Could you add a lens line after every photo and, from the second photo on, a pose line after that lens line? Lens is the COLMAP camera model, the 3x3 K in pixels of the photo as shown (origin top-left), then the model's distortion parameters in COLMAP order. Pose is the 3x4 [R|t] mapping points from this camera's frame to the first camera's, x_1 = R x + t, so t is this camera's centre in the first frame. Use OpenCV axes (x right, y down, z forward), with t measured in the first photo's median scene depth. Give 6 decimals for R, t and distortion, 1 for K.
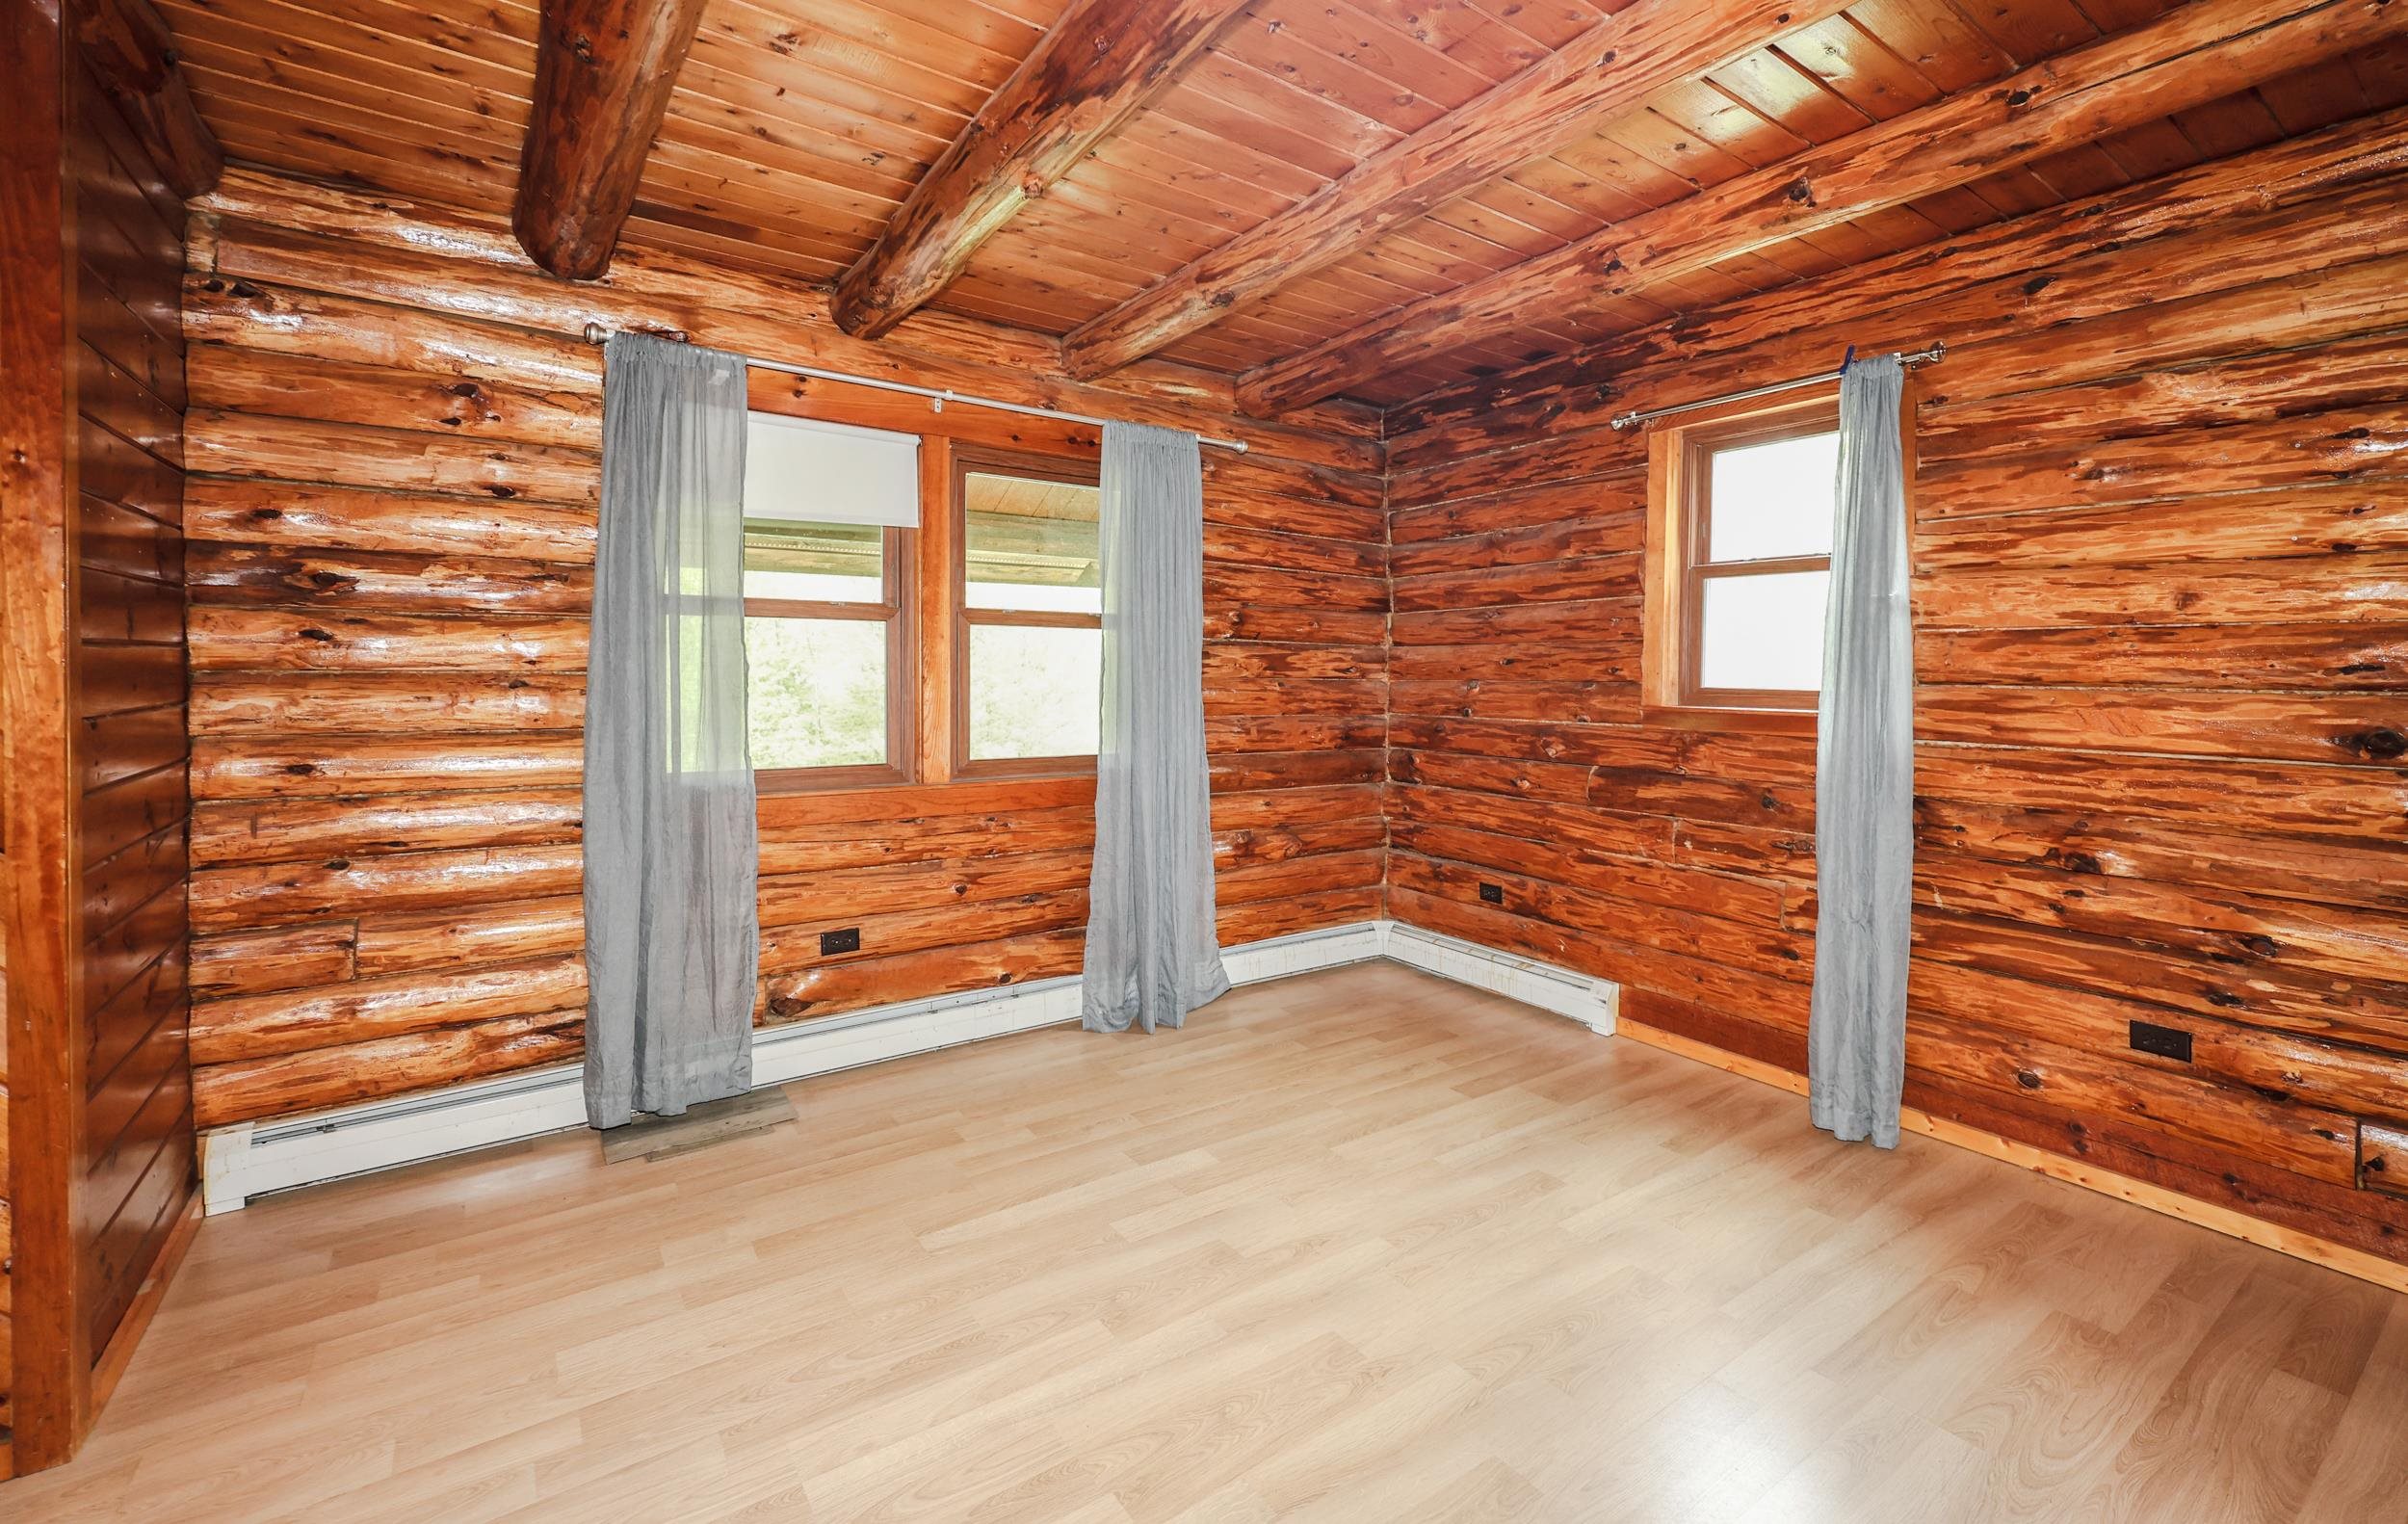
lens RADIAL K [[1039.9, 0, 1317.8], [0, 1039.9, 673.8], [0, 0, 1]] dist [-0.000737, -0.000195]
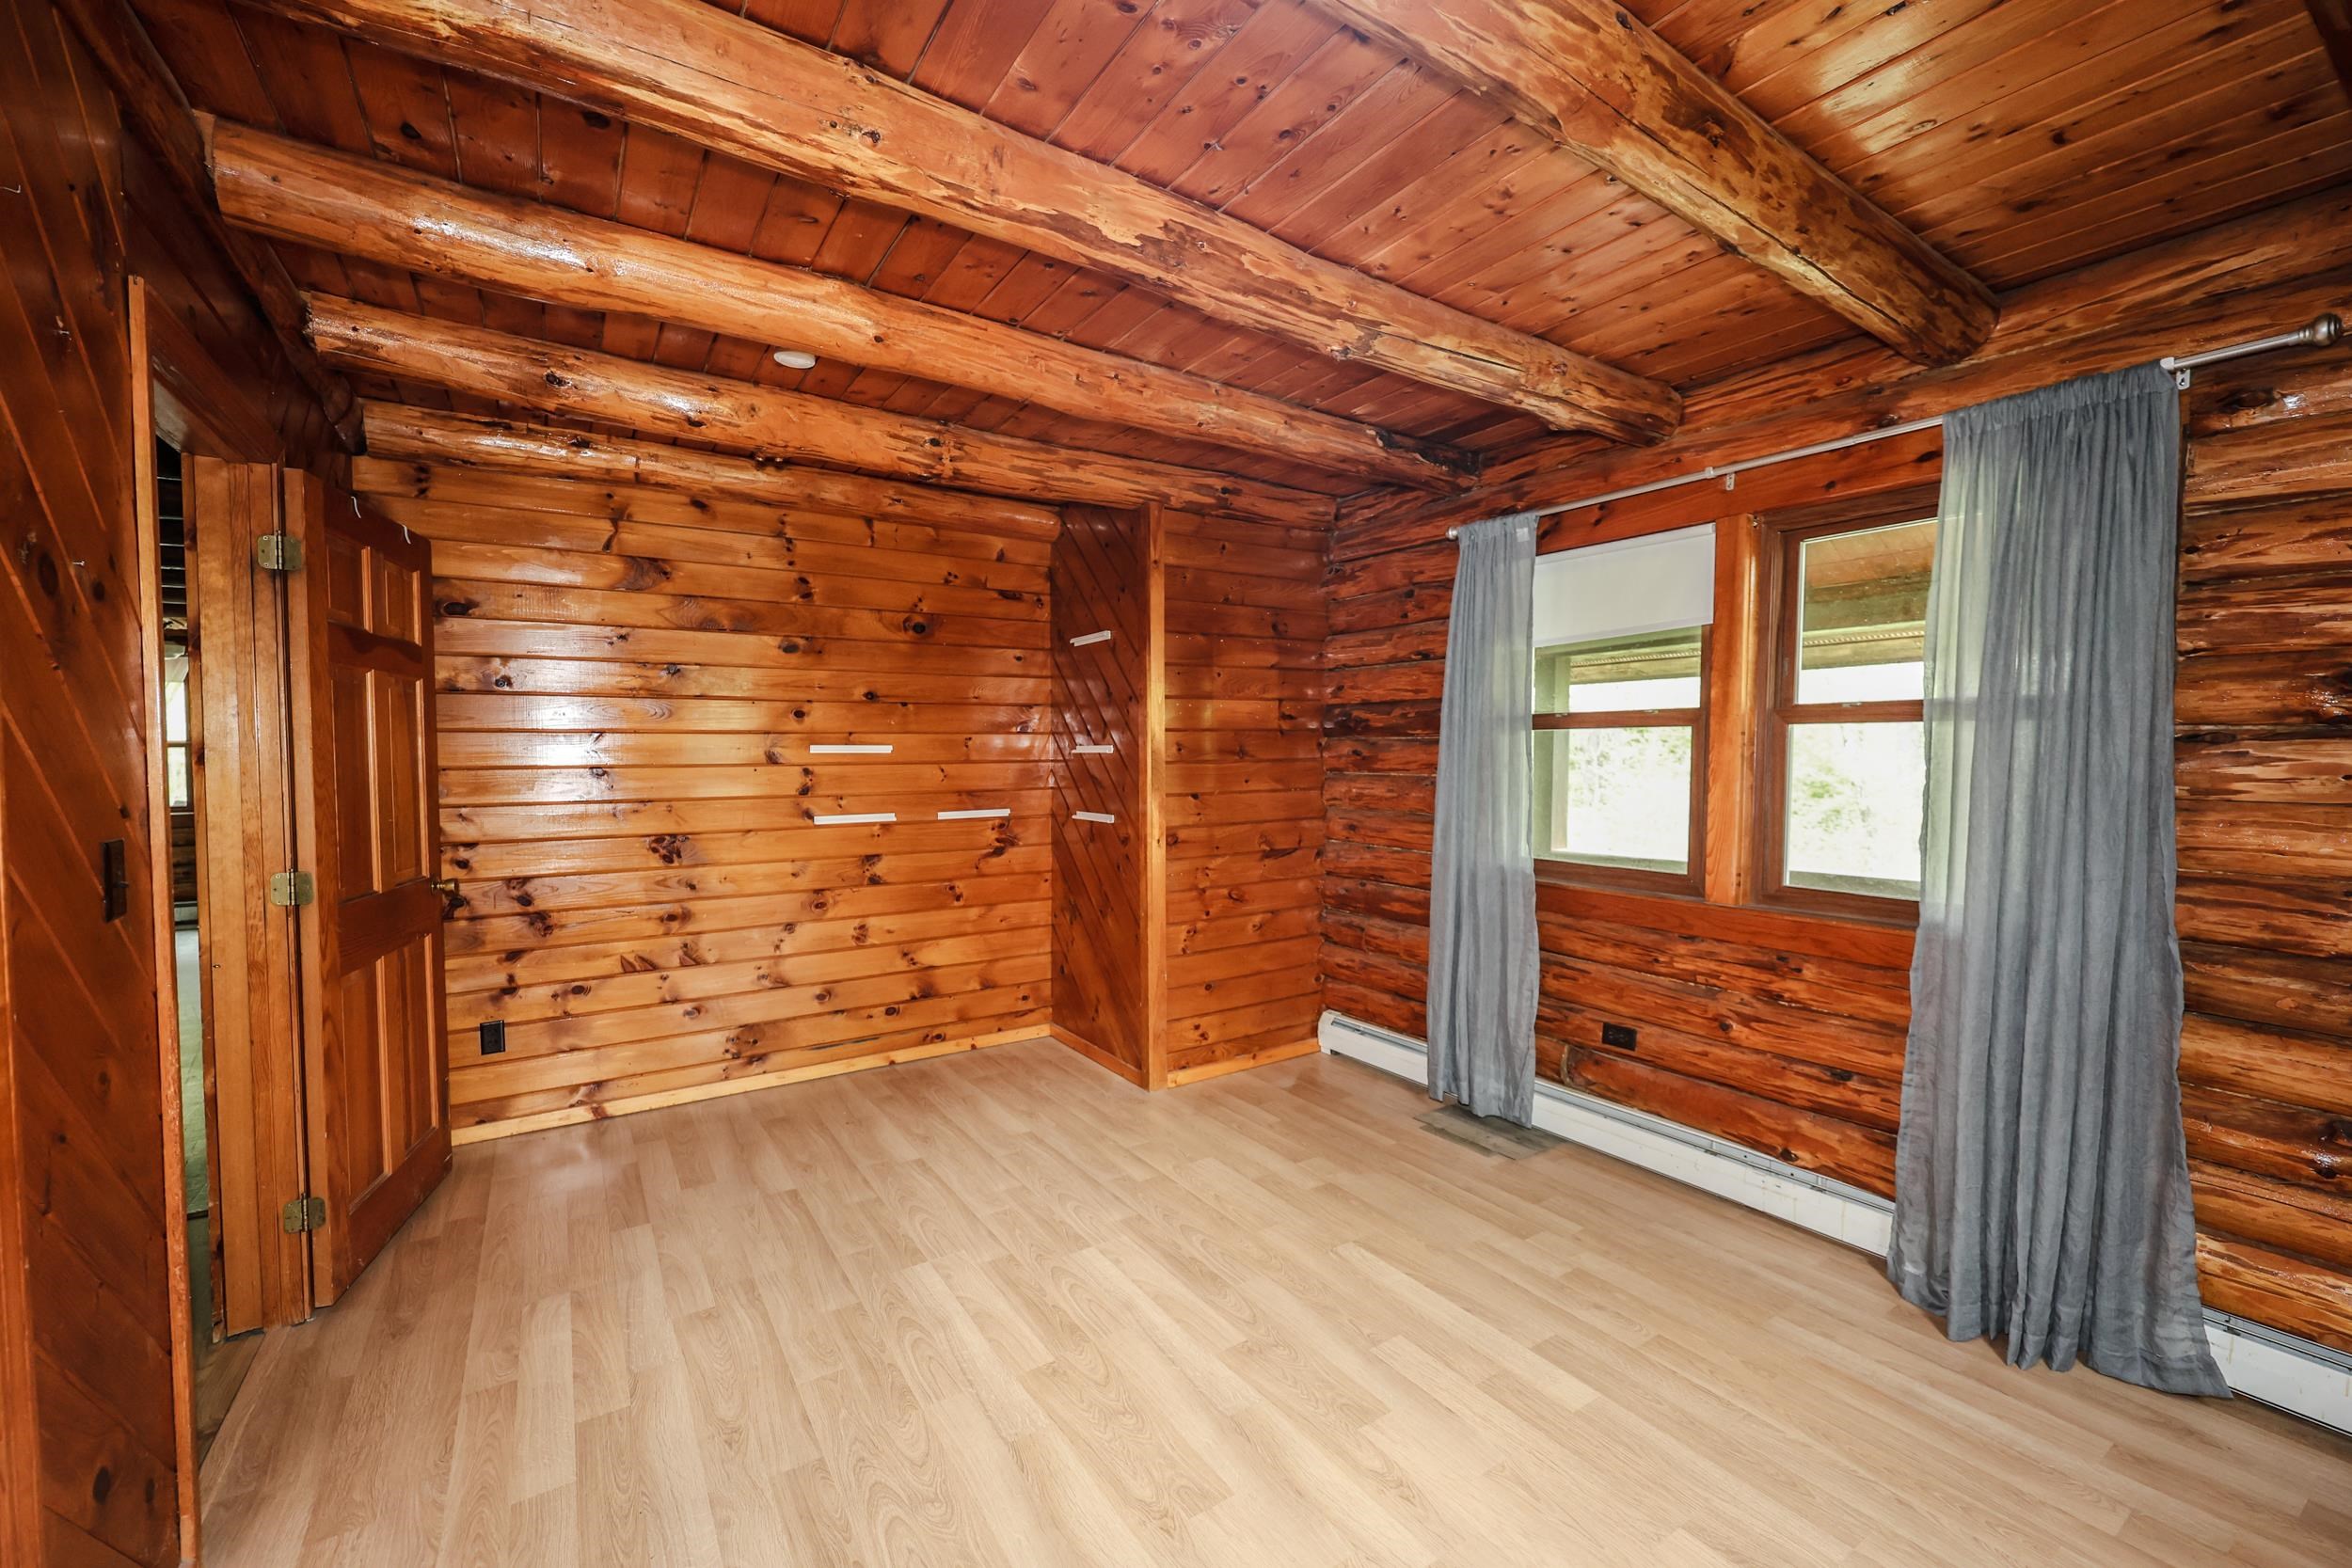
lens RADIAL K [[967.4, 0, 1165.0], [0, 967.4, 774.9], [0, 0, 1]] dist [0.005412, -0.000478]
pose [[-0.090587, 0.013597, -0.995796, 0.599381], [-0.005695, 0.999883, 0.014171, -0.017459], [0.995872, 0.006954, -0.090499, 0.691520]]
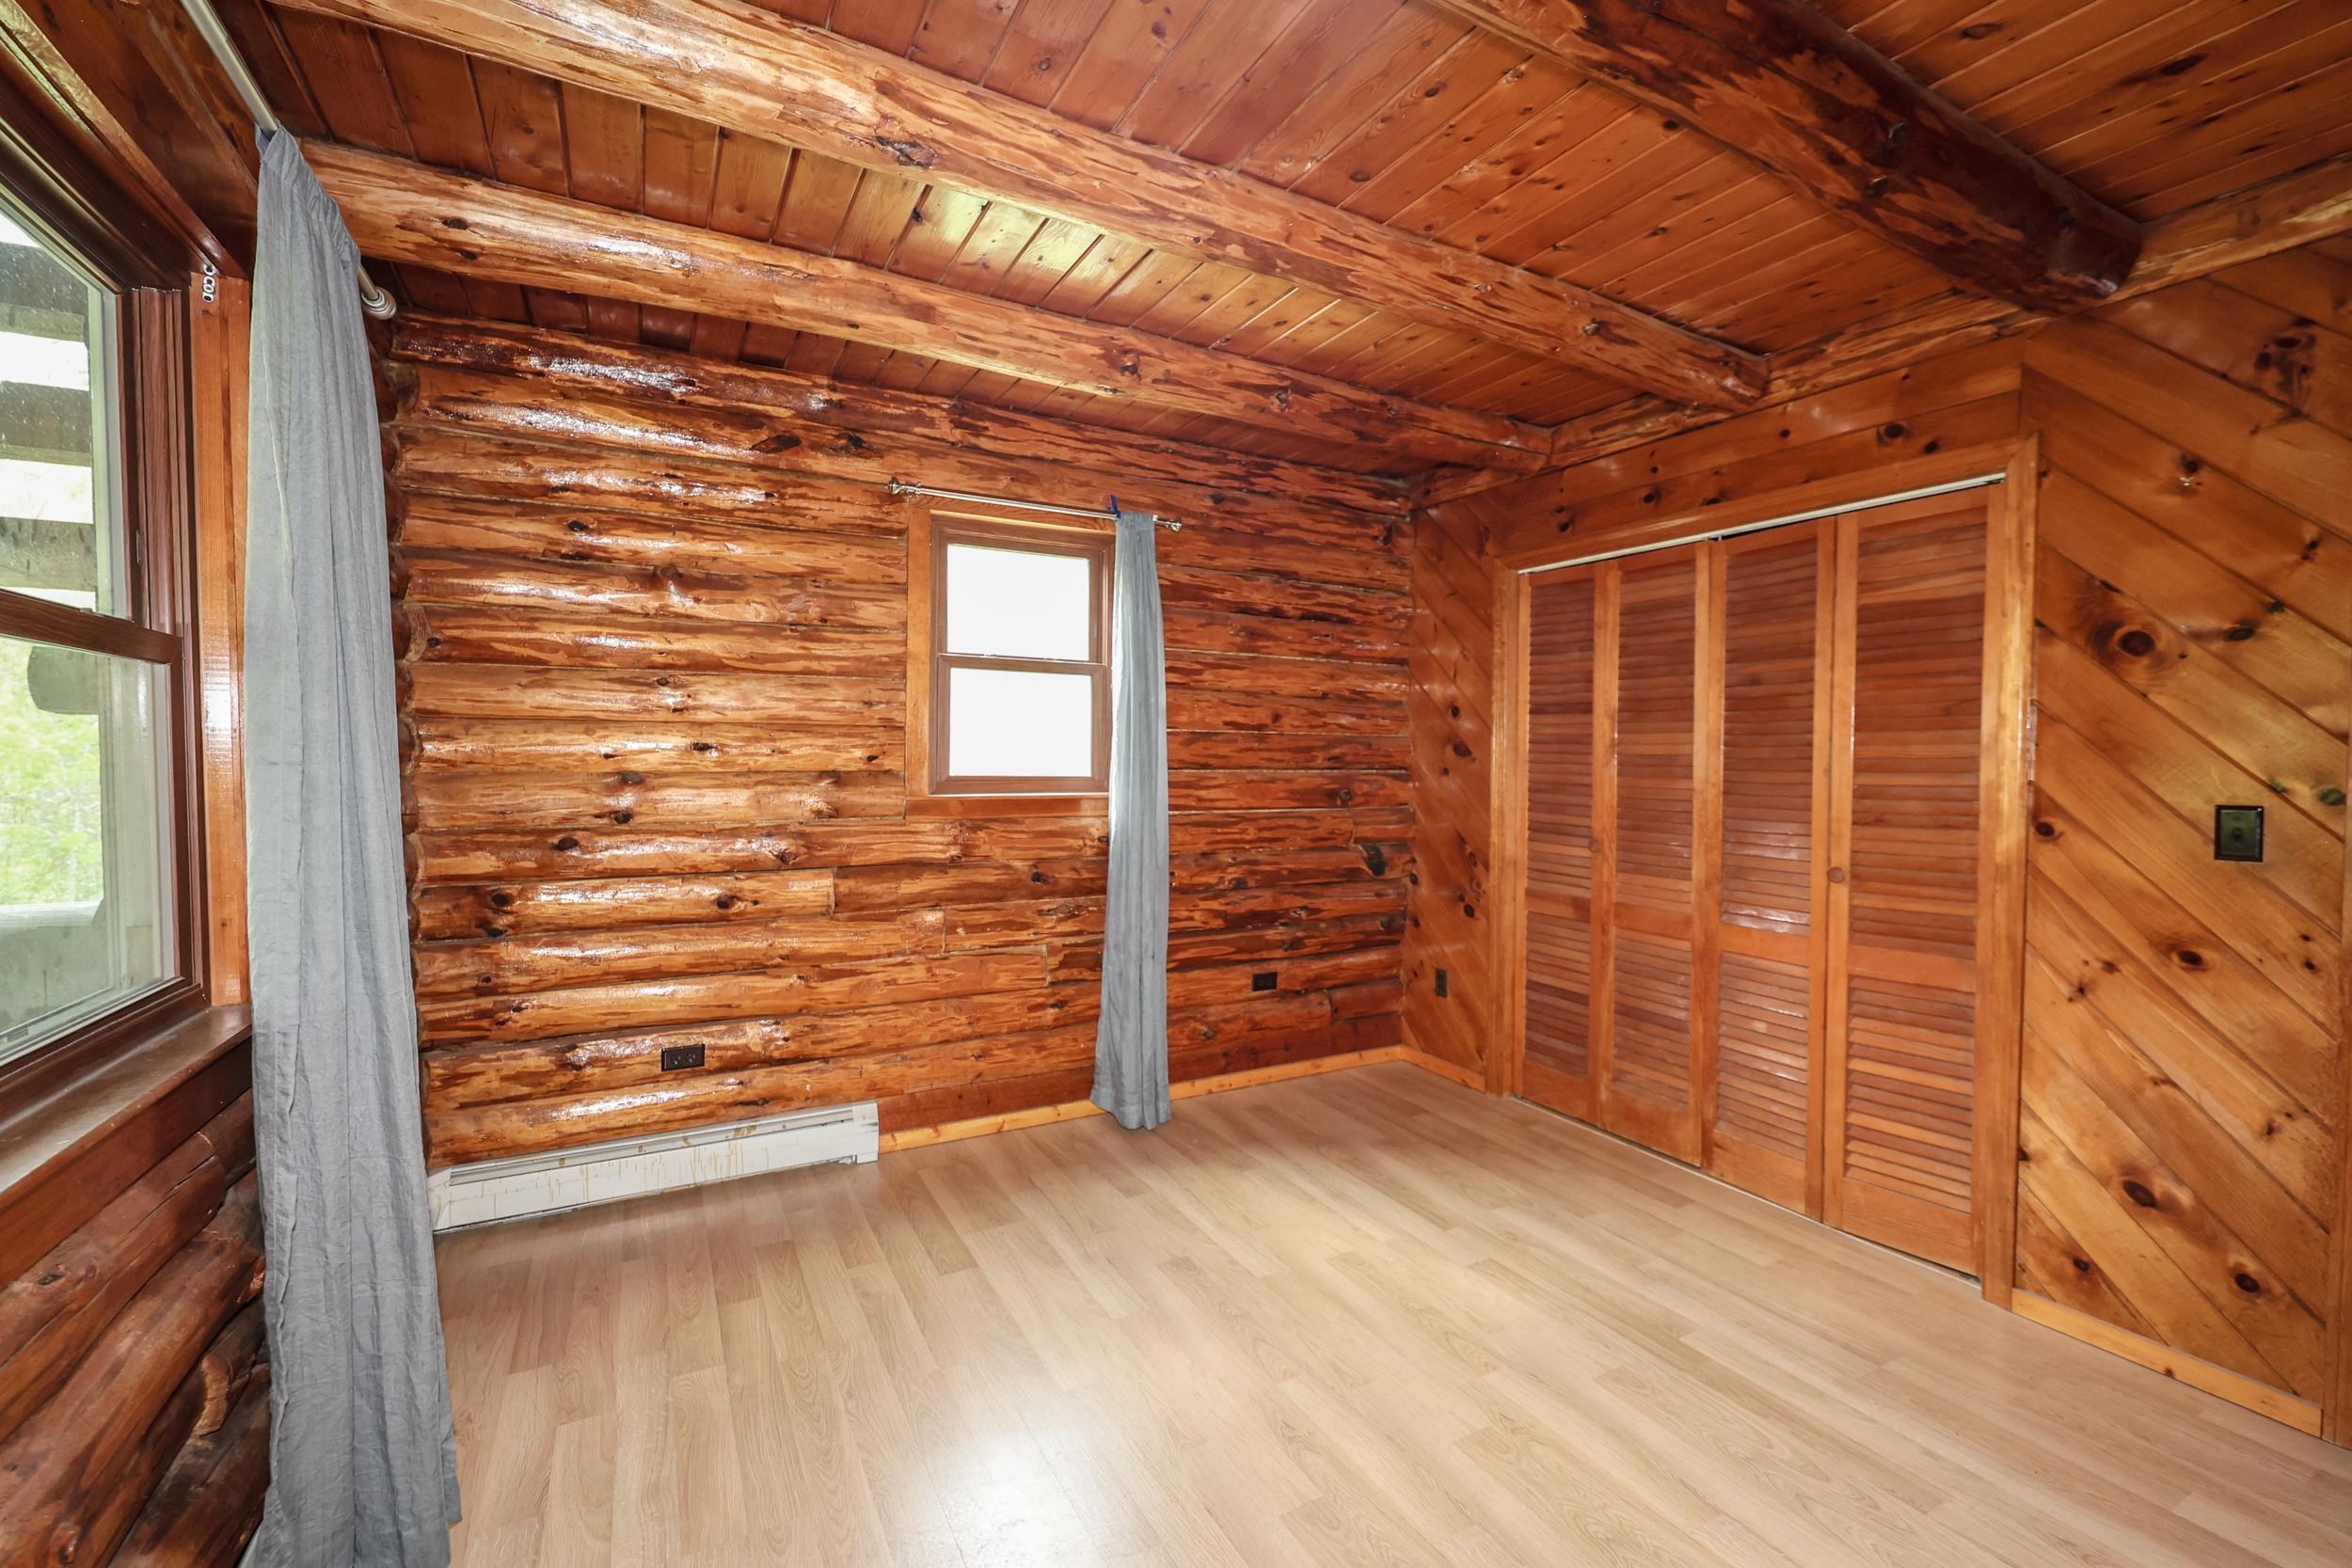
lens RADIAL K [[967.4, 0, 1165.0], [0, 967.4, 774.9], [0, 0, 1]] dist [0.005412, -0.000478]
pose [[0.178191, -0.028762, 0.983575, -0.635244], [-0.006067, 0.999522, 0.030328, -0.021321], [-0.983977, -0.011372, 0.177931, 0.763782]]
